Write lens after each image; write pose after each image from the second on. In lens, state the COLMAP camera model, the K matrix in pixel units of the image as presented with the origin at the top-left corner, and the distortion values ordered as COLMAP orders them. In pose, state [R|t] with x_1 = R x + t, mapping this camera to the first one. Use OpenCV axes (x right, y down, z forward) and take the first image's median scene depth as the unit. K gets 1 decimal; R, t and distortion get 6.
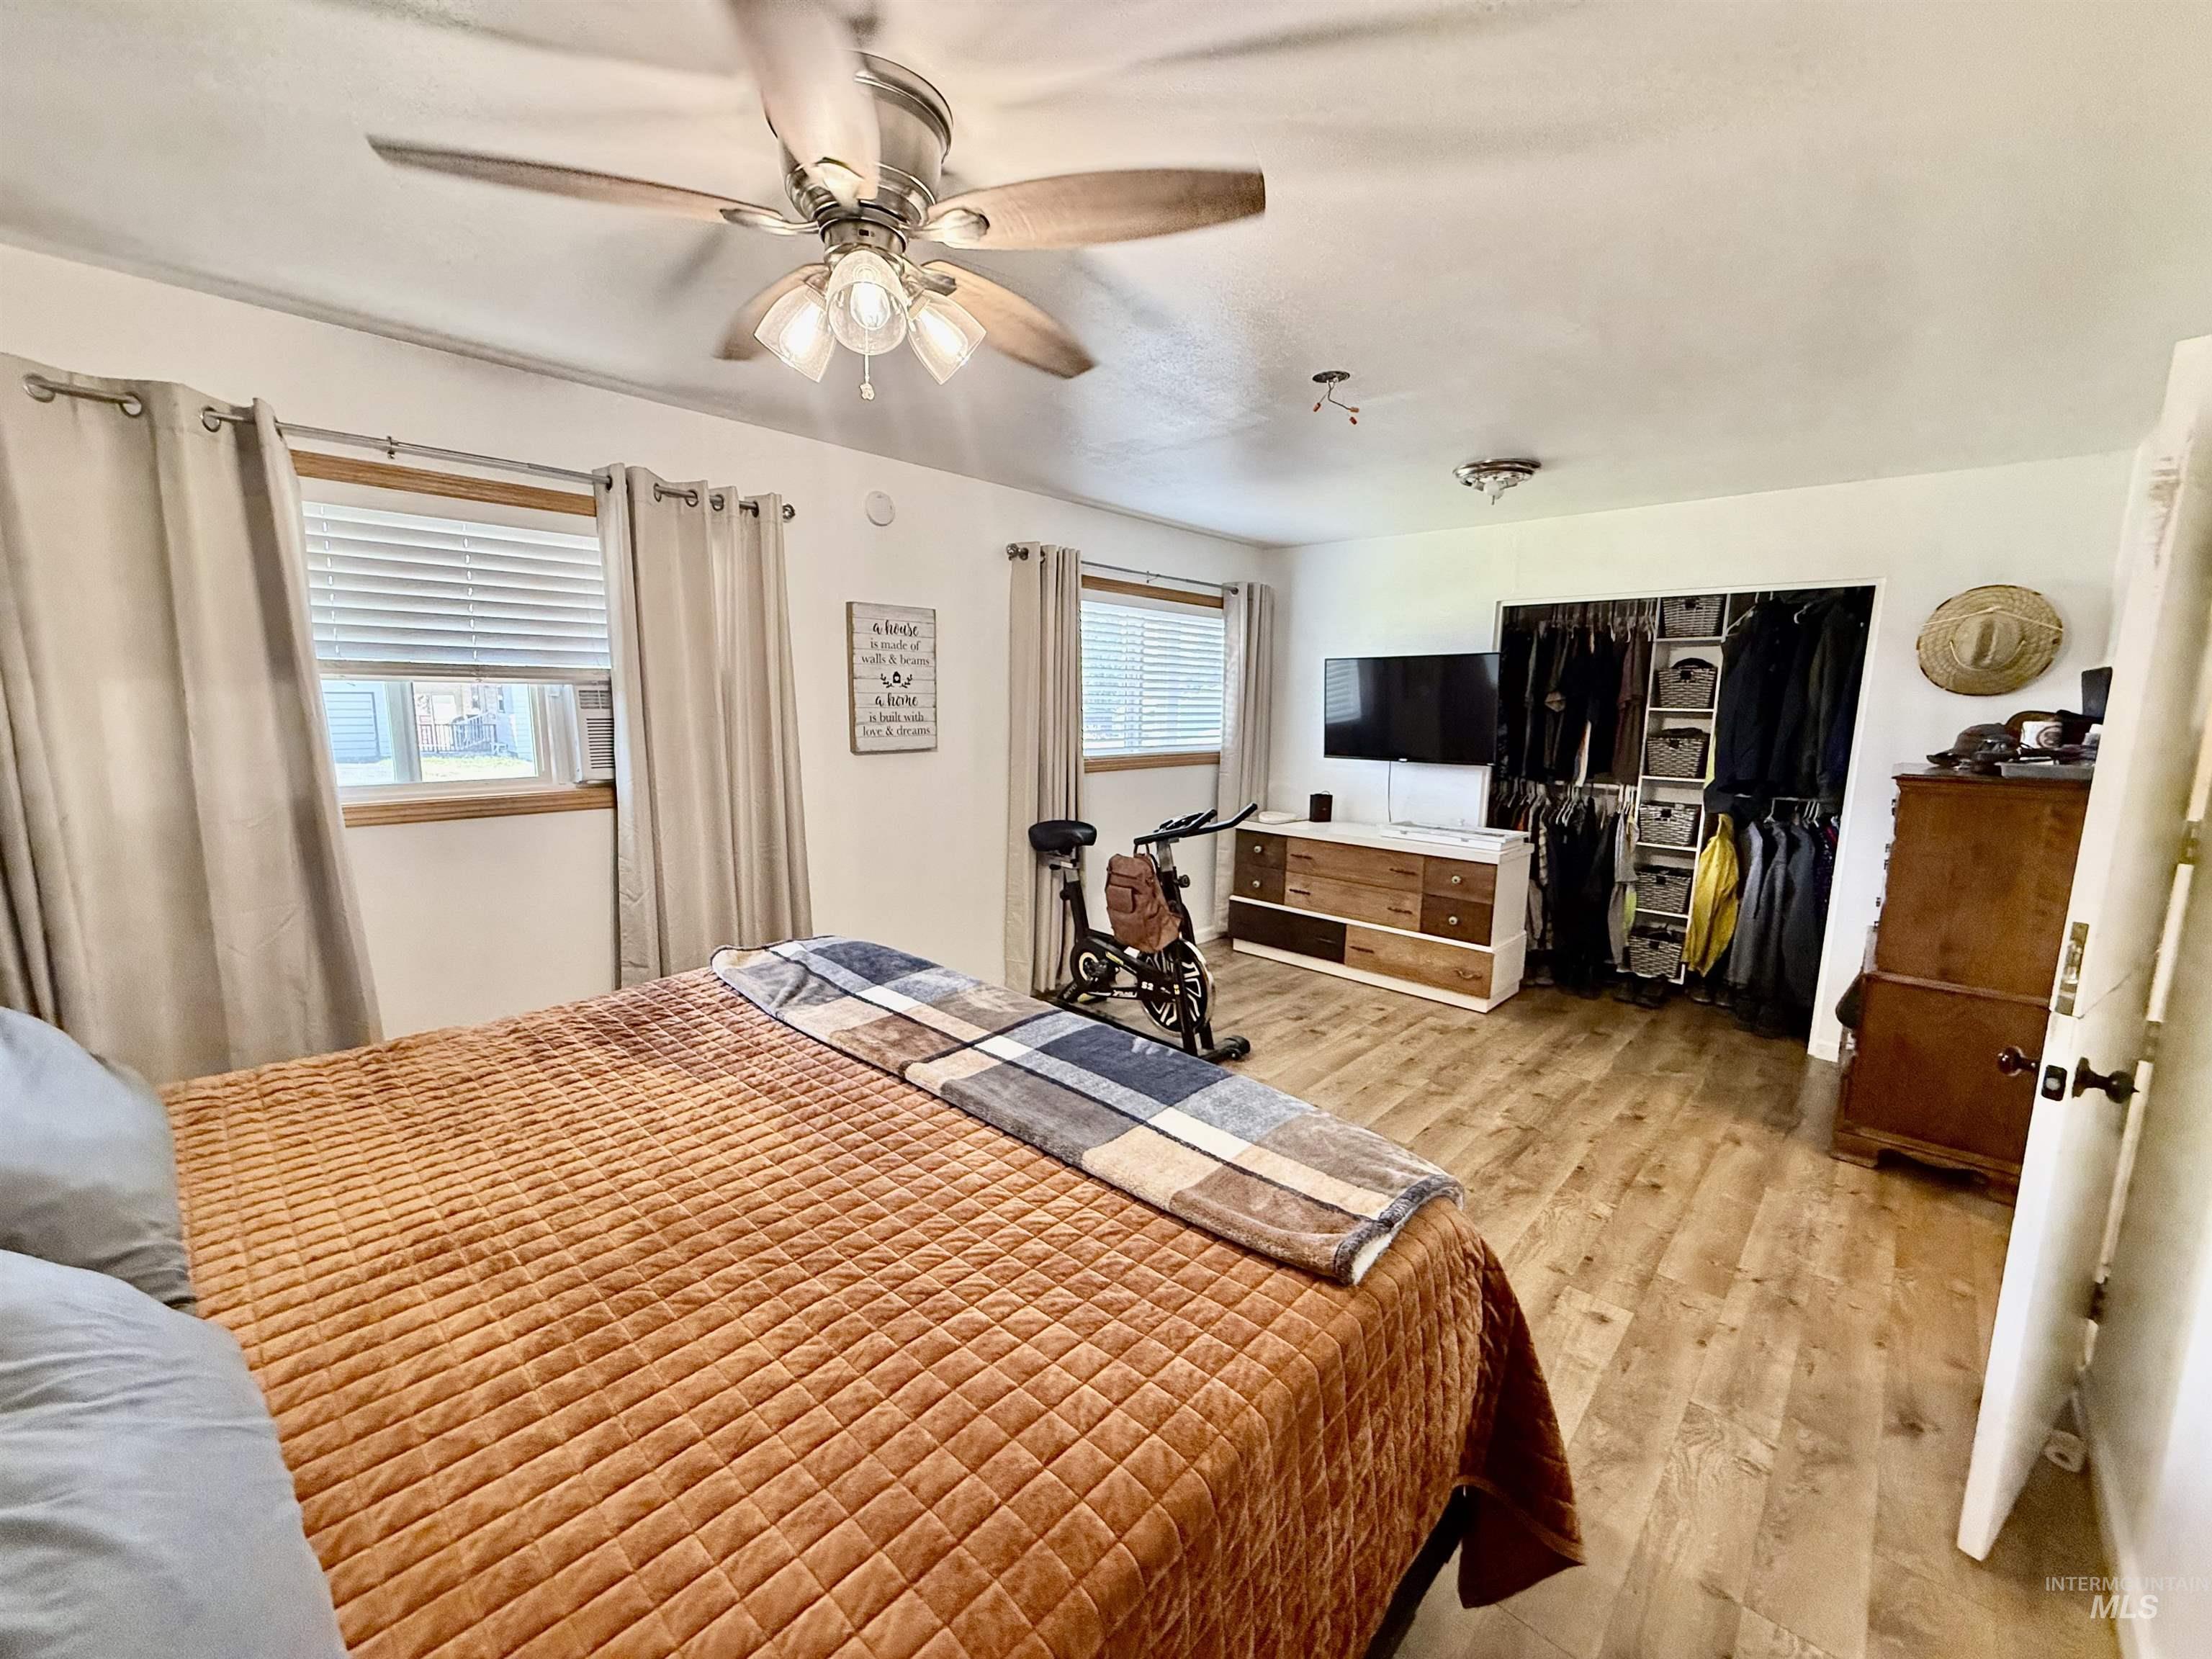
lens RADIAL K [[882.7, 0, 1106.0], [0, 882.7, 829.5], [0, 0, 1]] dist [0.000723, 0.000160]
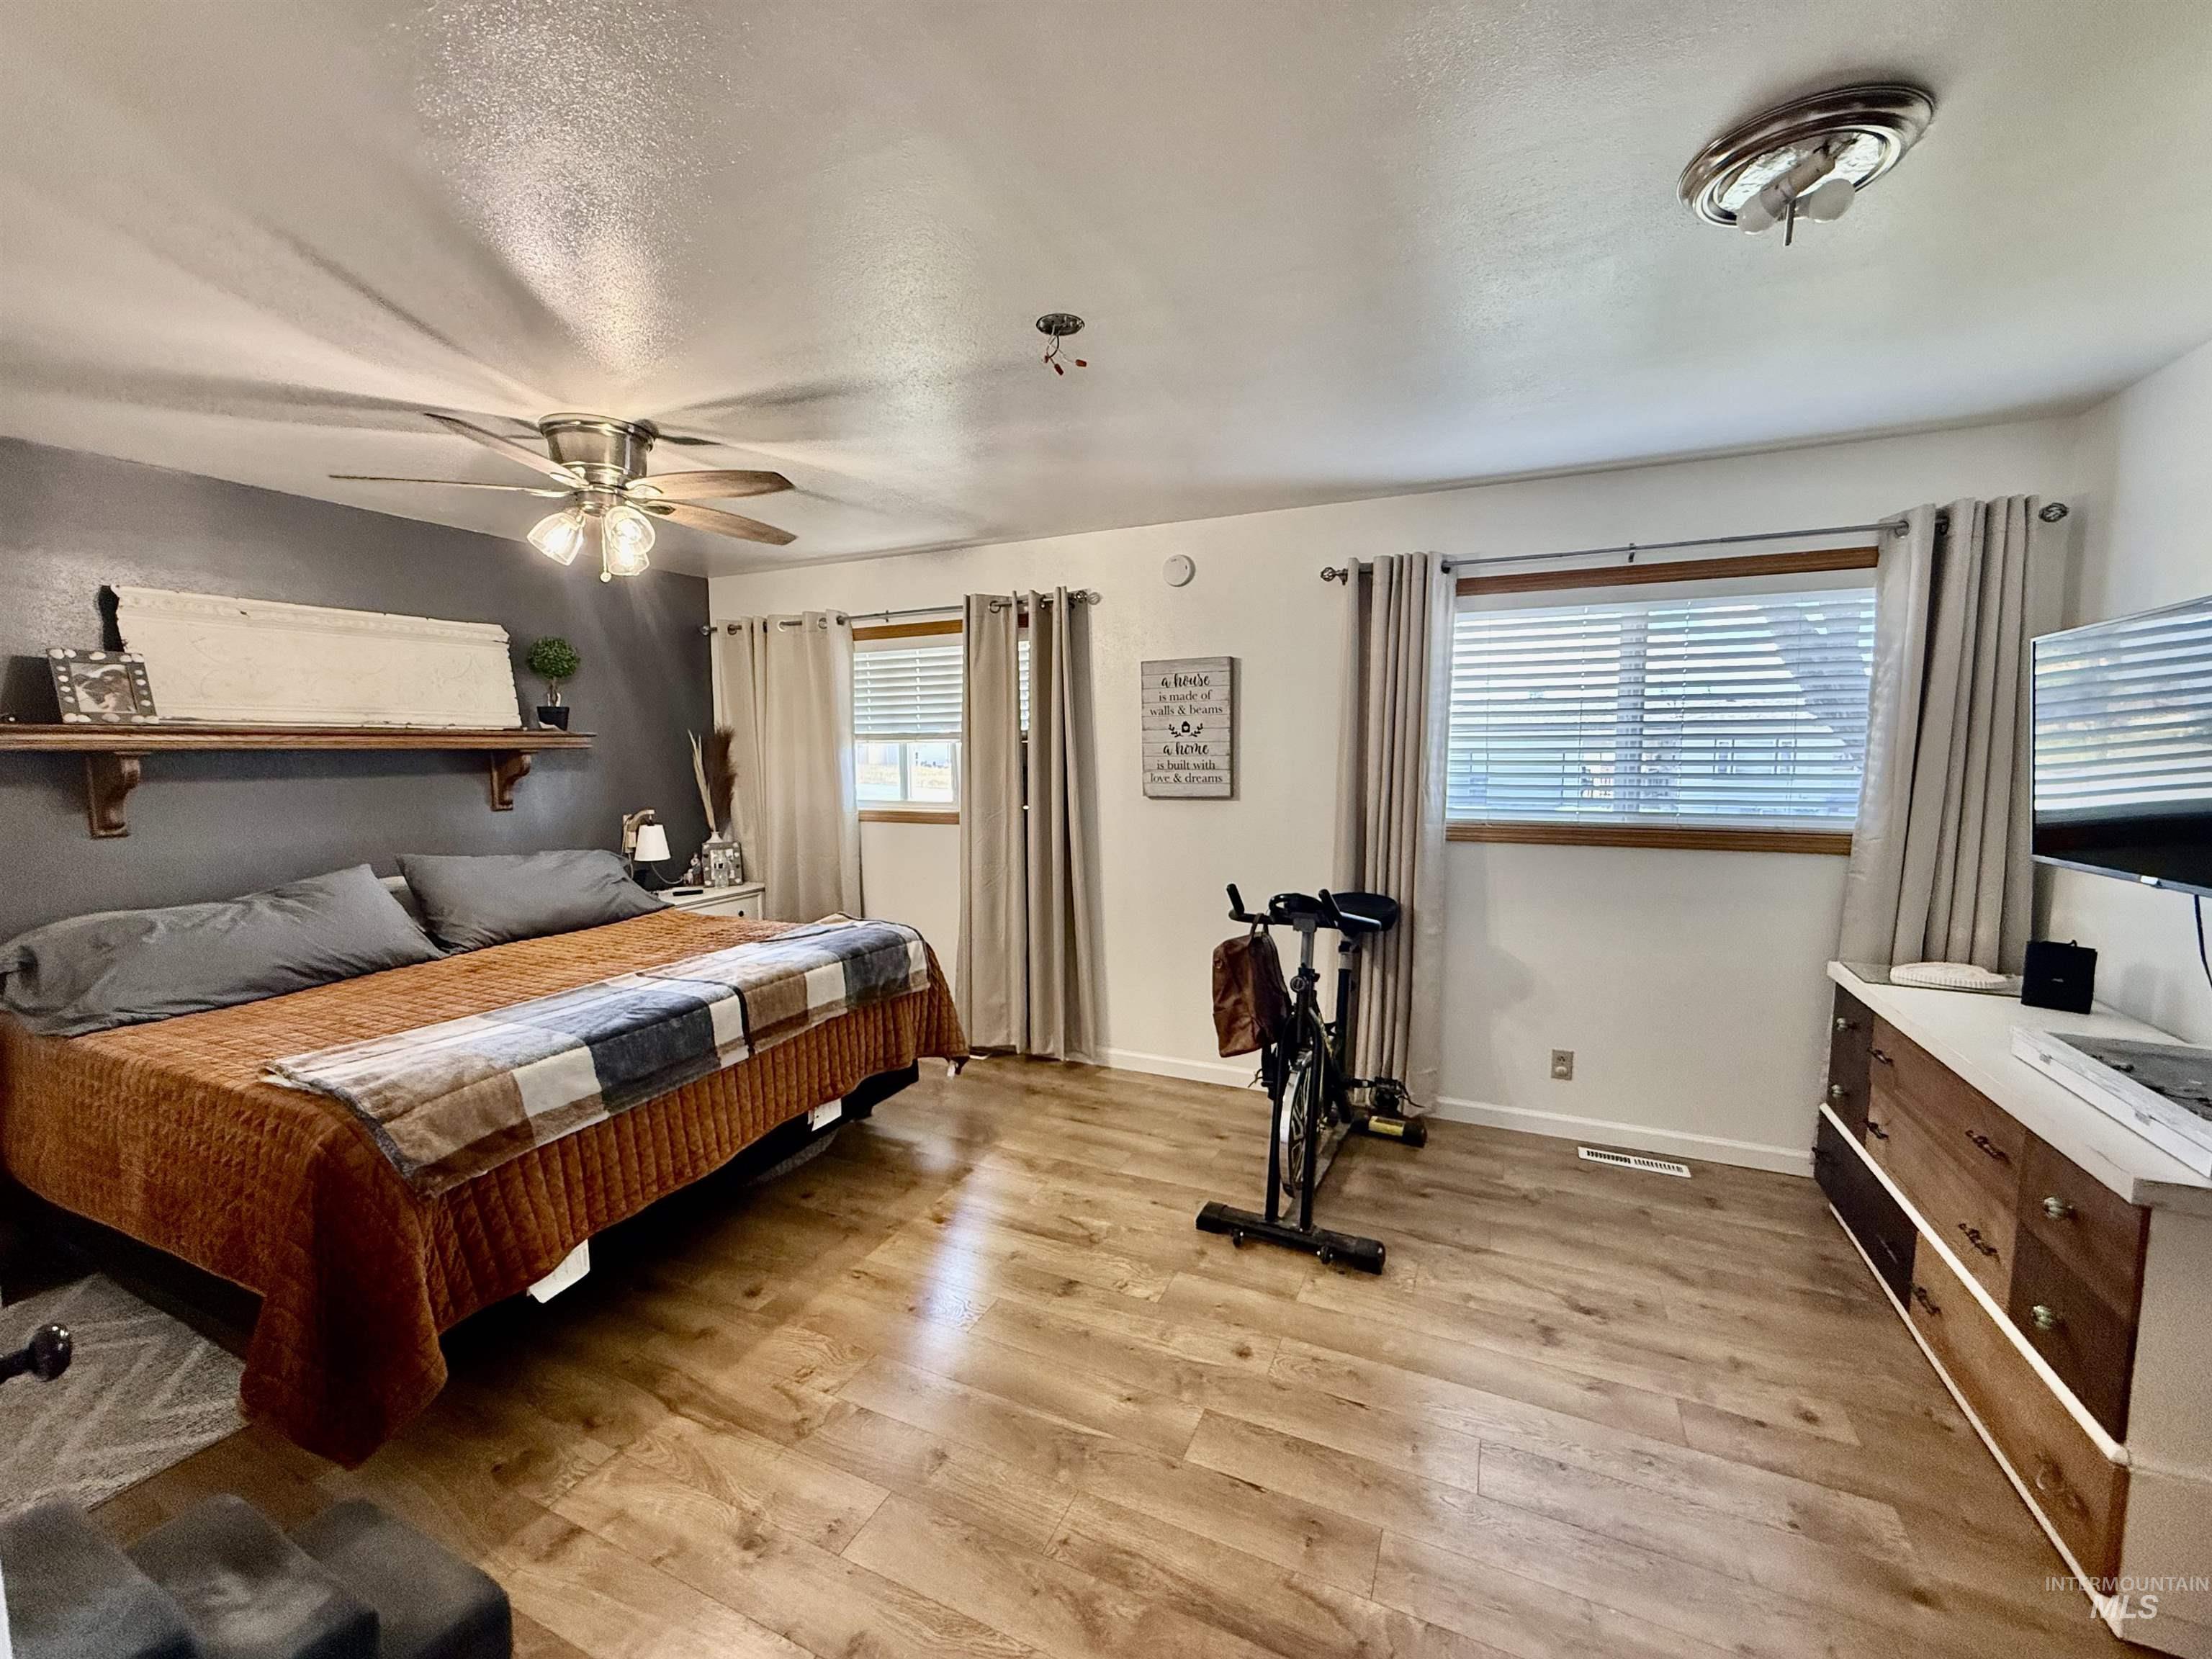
lens RADIAL K [[882.7, 0, 1106.0], [0, 882.7, 829.5], [0, 0, 1]] dist [0.000723, 0.000160]
pose [[0.316897, 0.057259, -0.946730, 0.713373], [-0.133442, 0.990939, 0.015266, -0.055573], [0.939026, 0.121496, 0.321666, 0.585401]]
